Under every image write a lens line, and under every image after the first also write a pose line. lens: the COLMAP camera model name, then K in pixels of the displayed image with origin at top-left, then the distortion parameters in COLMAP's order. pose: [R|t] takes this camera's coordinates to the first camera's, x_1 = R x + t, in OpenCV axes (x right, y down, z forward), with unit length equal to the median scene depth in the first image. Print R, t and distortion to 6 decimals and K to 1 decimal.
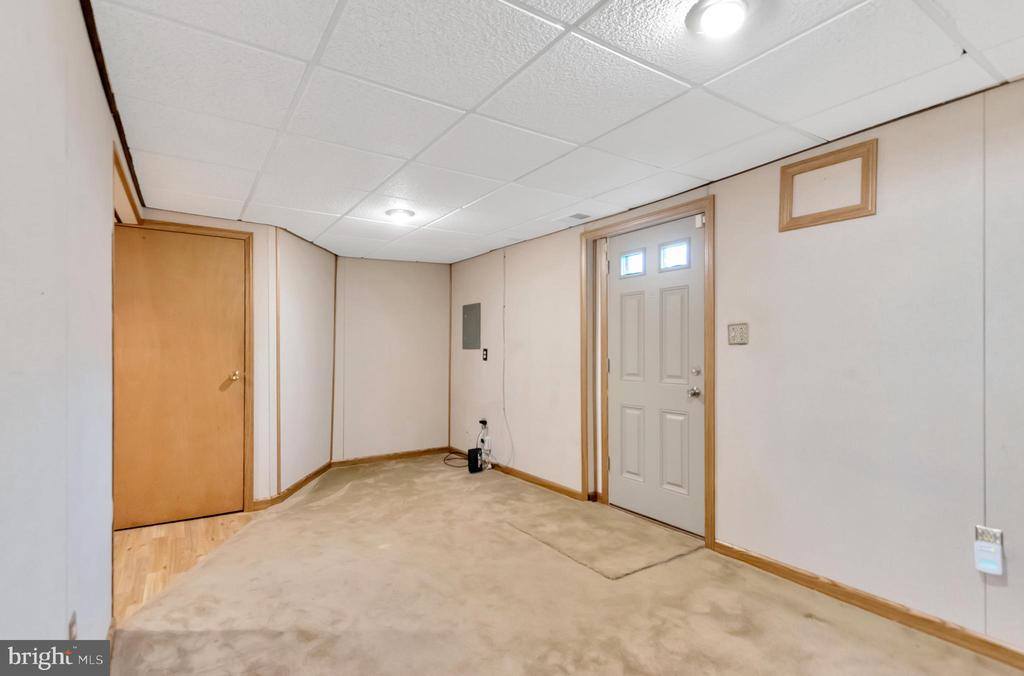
lens RADIAL K [[481.4, 0, 509.6], [0, 481.4, 346.4], [0, 0, 1]] dist [0.011261, -0.001393]
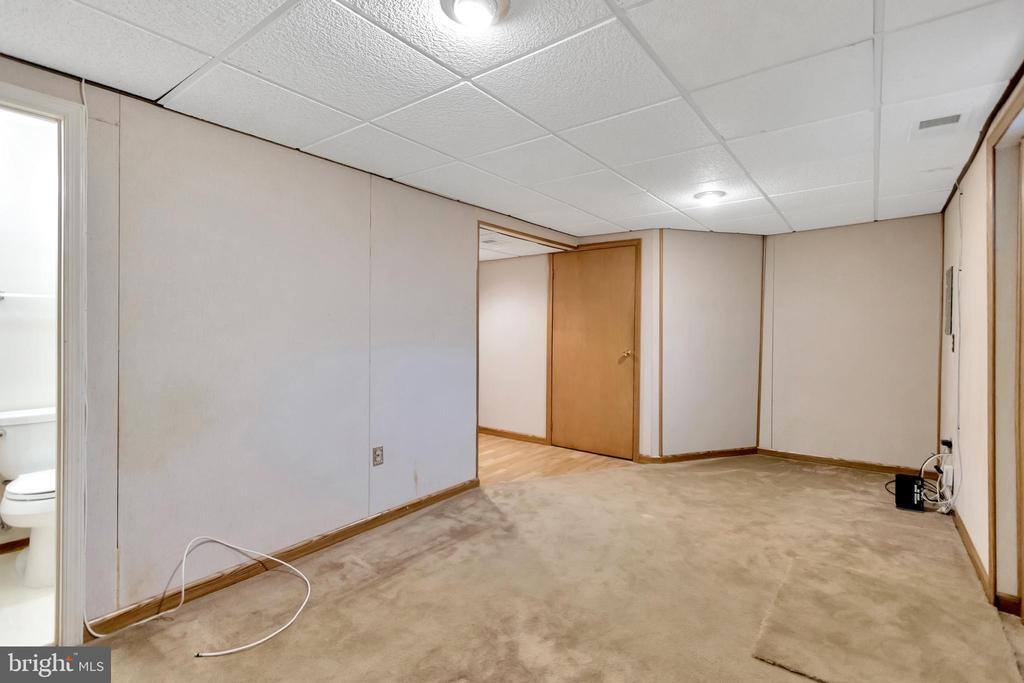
lens RADIAL K [[481.4, 0, 510.0], [0, 481.4, 327.0], [0, 0, 1]] dist [0.011261, -0.001393]
pose [[0.336299, 0.000868, -0.941755, 0.549292], [0.003309, 0.999992, 0.002104, -0.012669], [0.941750, -0.003824, 0.336293, 0.287000]]
